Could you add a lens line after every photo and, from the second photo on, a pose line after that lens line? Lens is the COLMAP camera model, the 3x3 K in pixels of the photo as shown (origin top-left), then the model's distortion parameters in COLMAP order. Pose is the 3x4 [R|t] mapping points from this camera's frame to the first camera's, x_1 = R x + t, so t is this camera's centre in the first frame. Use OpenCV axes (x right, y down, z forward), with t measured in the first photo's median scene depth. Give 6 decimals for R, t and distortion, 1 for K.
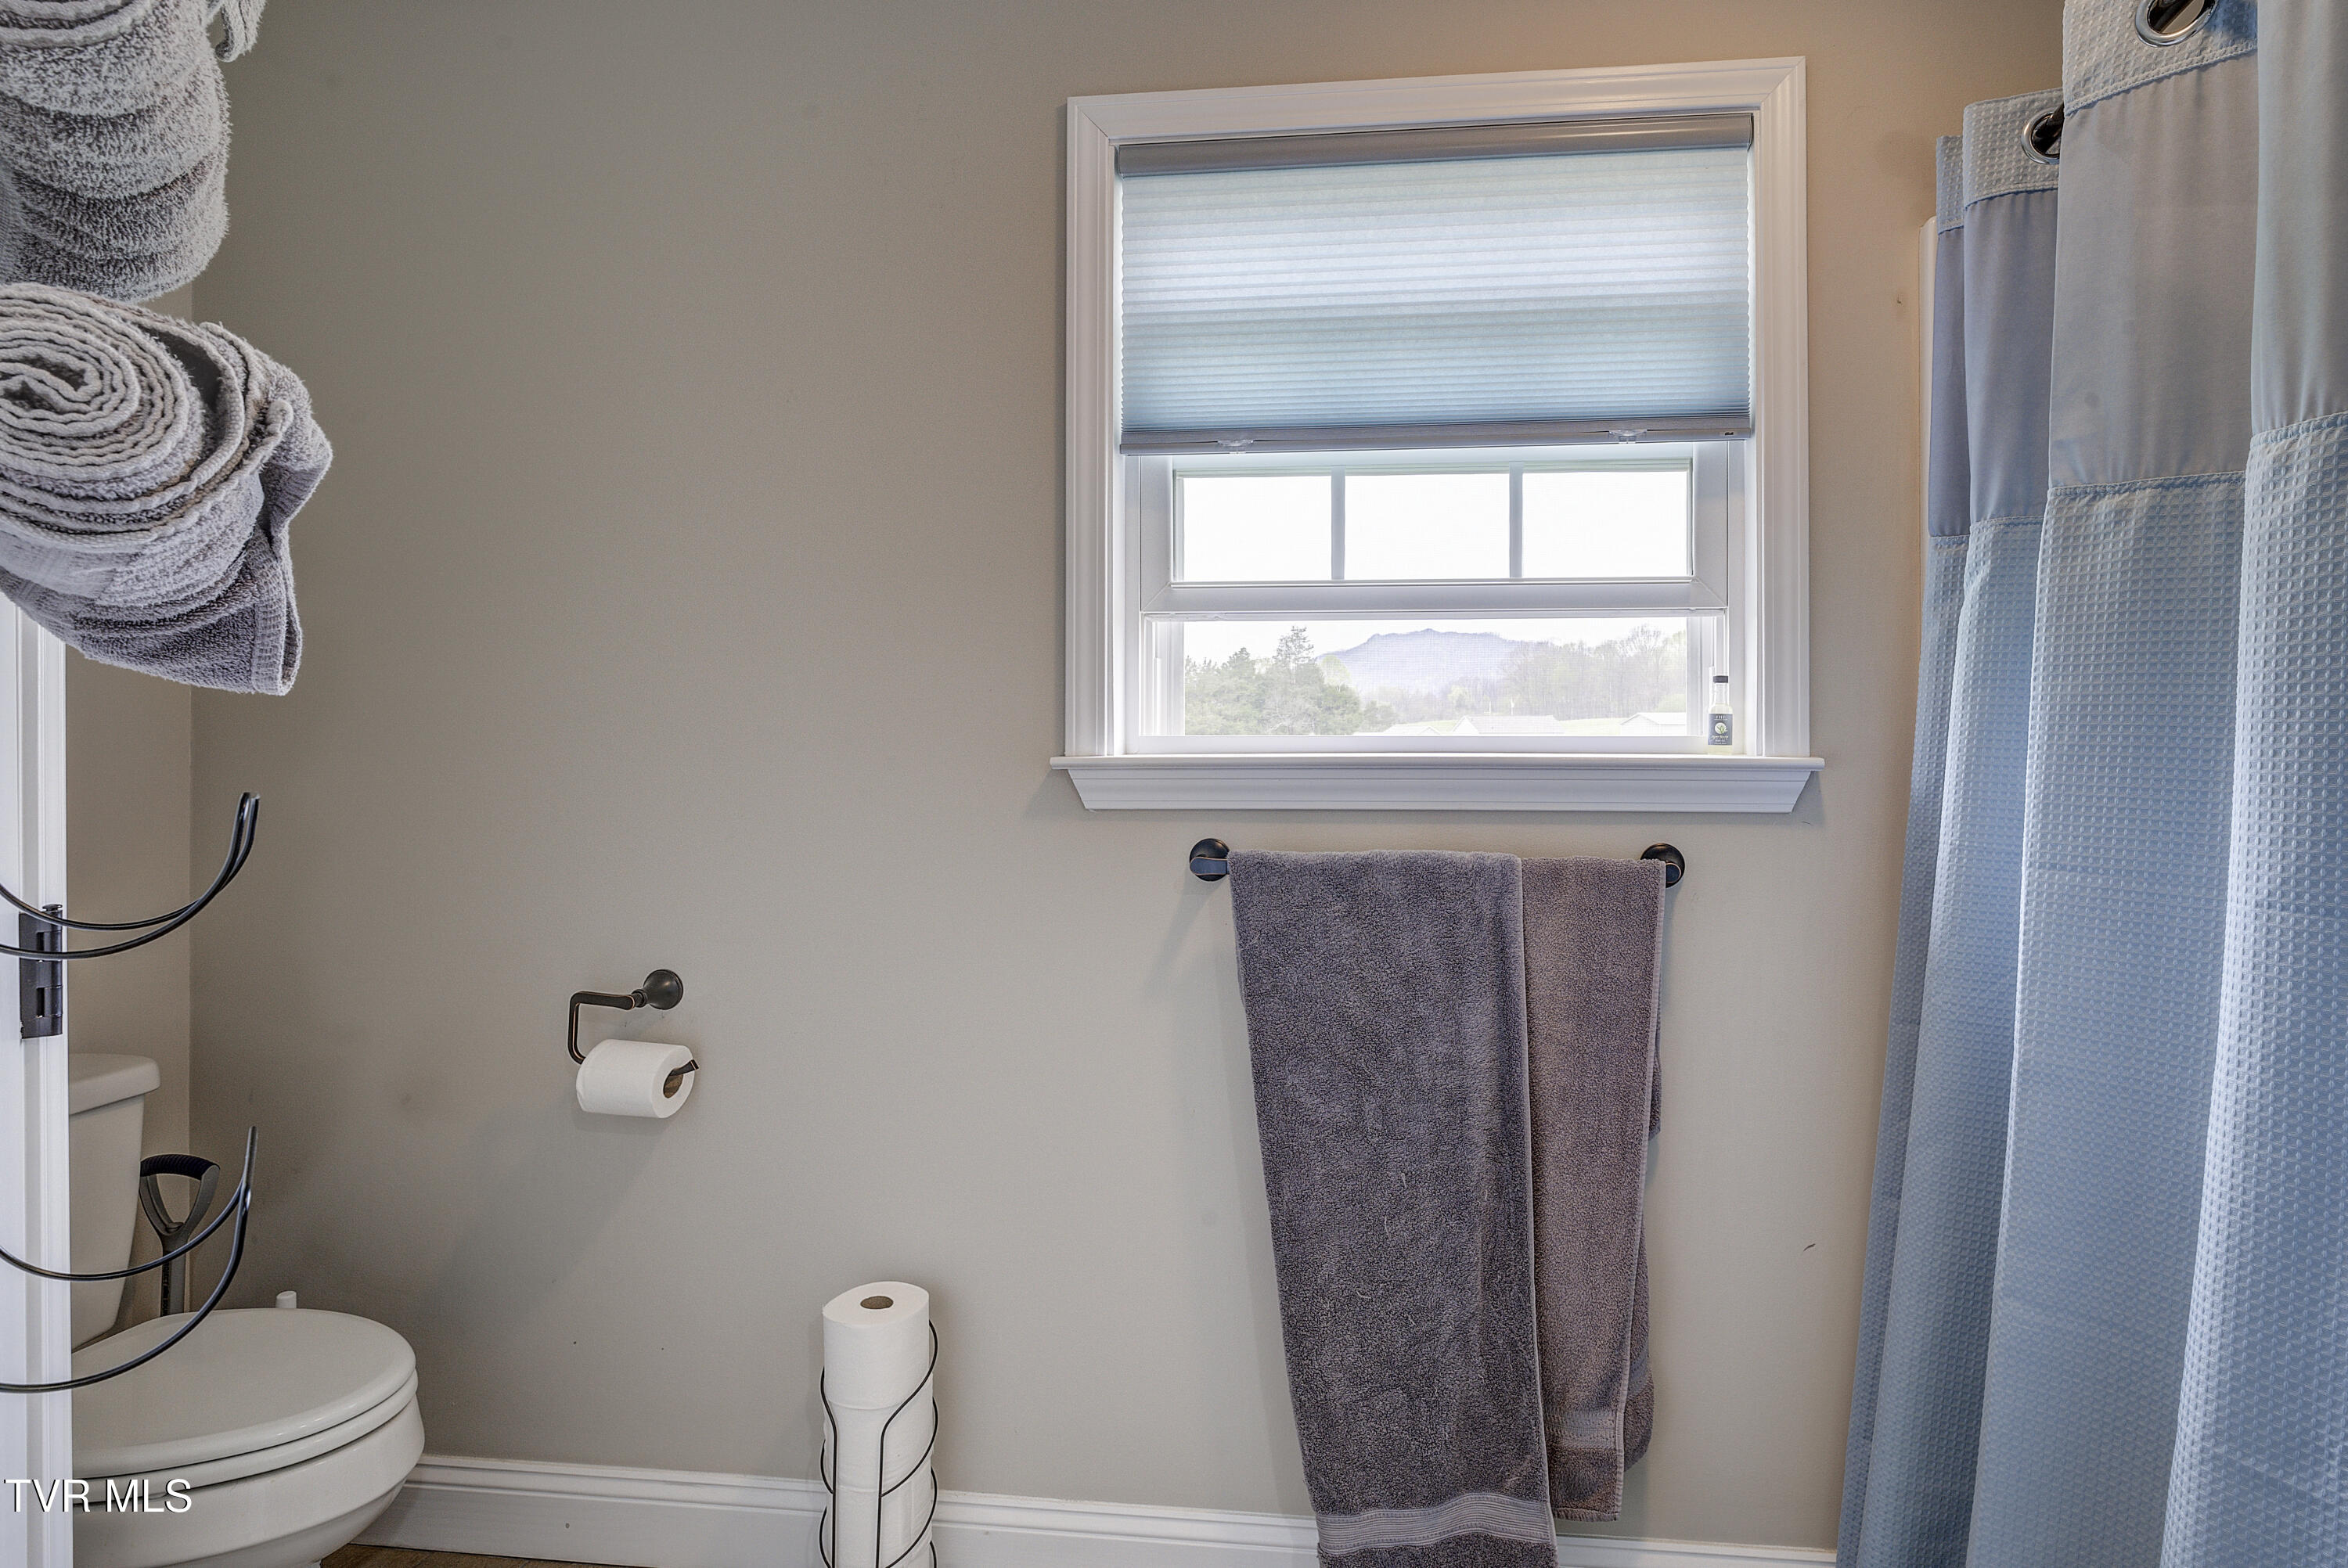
lens RADIAL K [[1307.1, 0, 1172.6], [0, 1307.1, 728.6], [0, 0, 1]] dist [-0.001427, -0.000205]
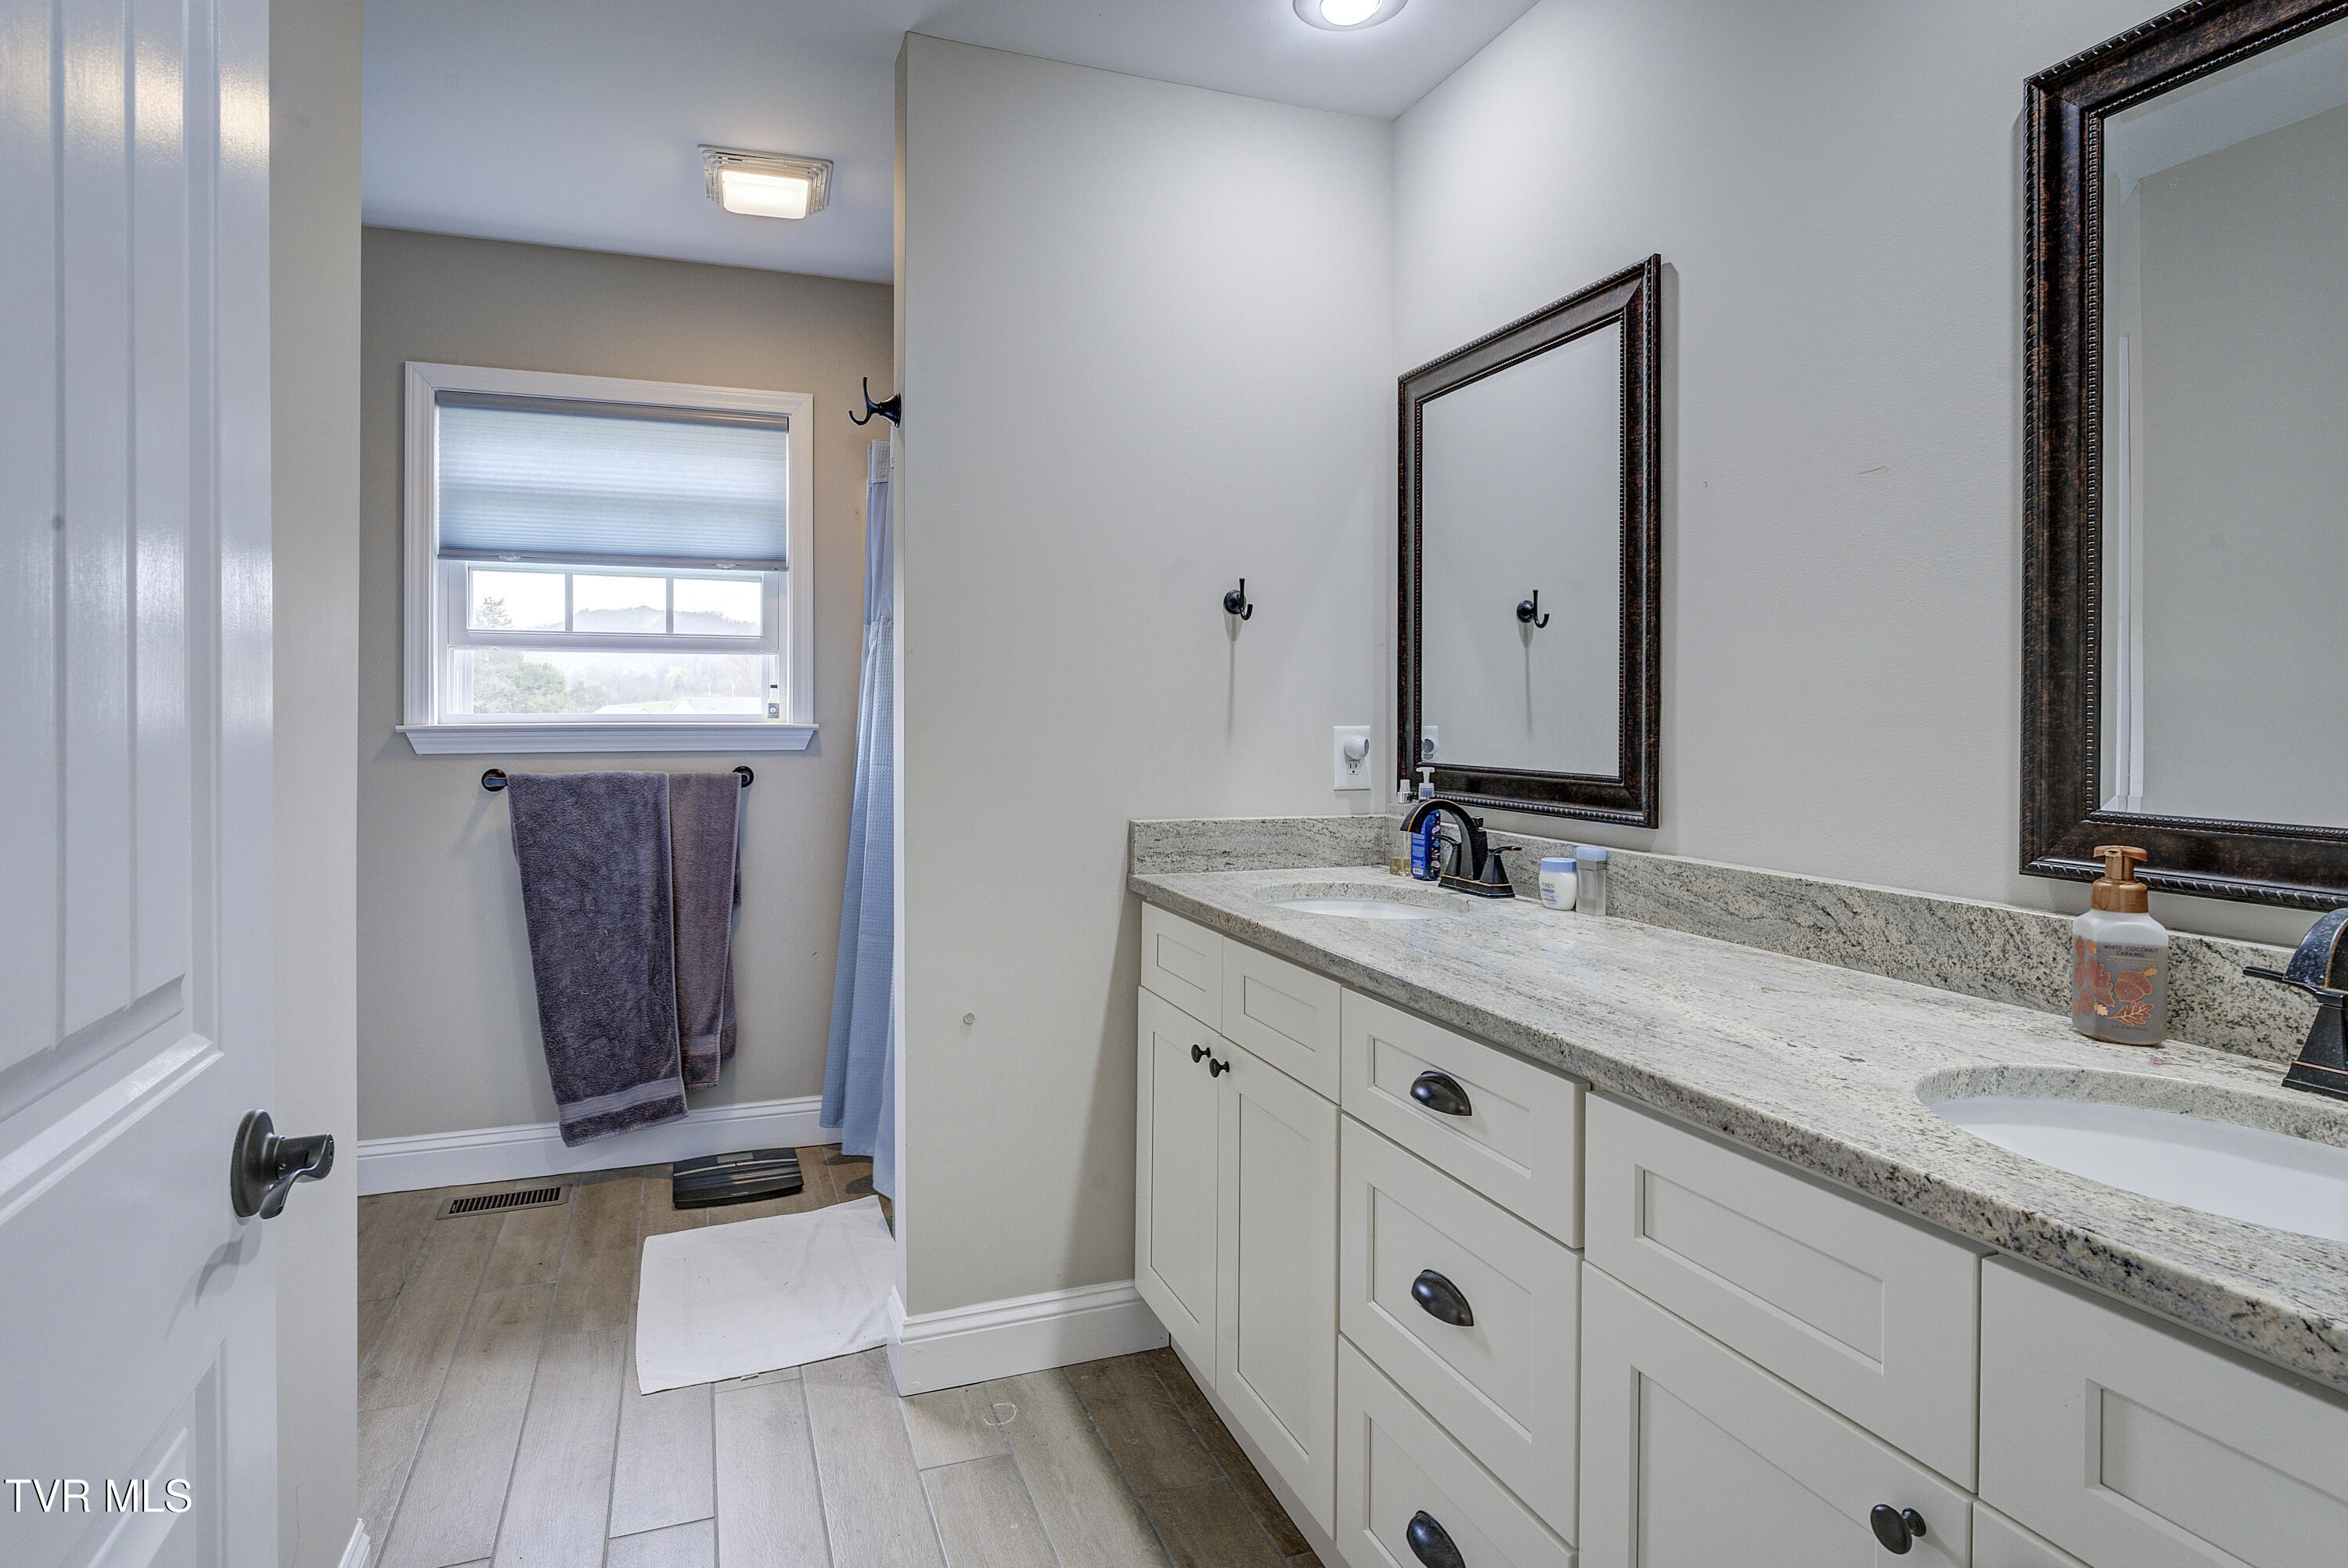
lens RADIAL K [[1223.2, 0, 1174.8], [0, 1223.2, 712.5], [0, 0, 1]] dist [0.001532, 0.000077]
pose [[0.821835, 0.000707, 0.569725, -0.176028], [0.000459, 0.999998, -0.001903, 0.007748], [-0.569726, 0.001825, 0.821833, -1.038250]]
